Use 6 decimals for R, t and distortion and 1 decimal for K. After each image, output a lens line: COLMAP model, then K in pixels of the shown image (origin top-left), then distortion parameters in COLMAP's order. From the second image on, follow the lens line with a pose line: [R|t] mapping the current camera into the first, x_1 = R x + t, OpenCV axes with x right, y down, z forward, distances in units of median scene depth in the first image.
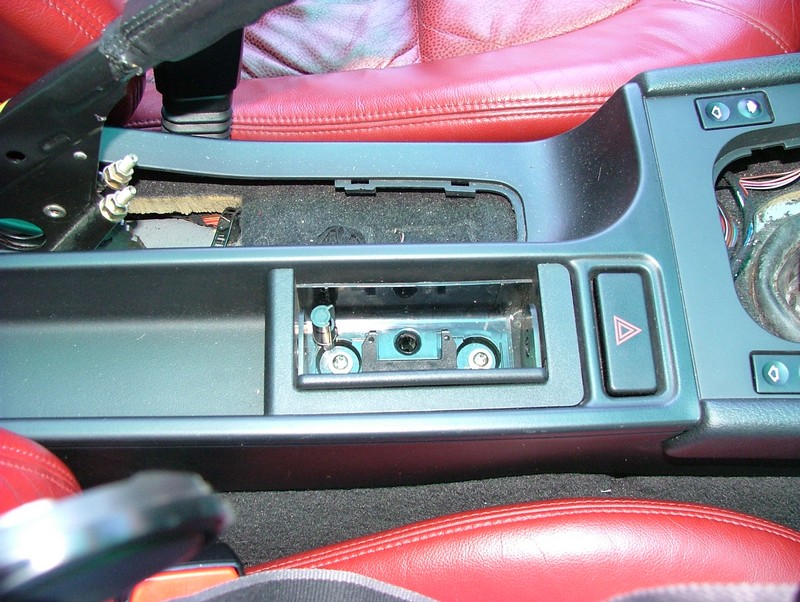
lens RADIAL K [[889.5, 0, 400.0], [0, 889.5, 301.0], [0, 0, 1]] dist [-0.201438, 0.212140]
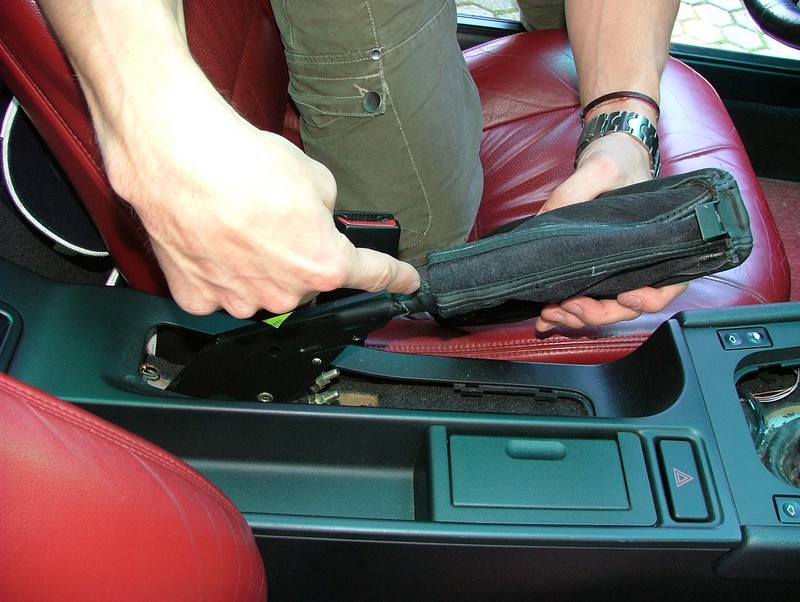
lens RADIAL K [[889.5, 0, 400.0], [0, 889.5, 301.0], [0, 0, 1]] dist [-0.201438, 0.212140]
pose [[0.997979, 0.057637, 0.026750, -0.218416], [-0.044415, 0.933810, -0.355003, 0.250518], [-0.045441, 0.353097, 0.934482, -0.325859]]
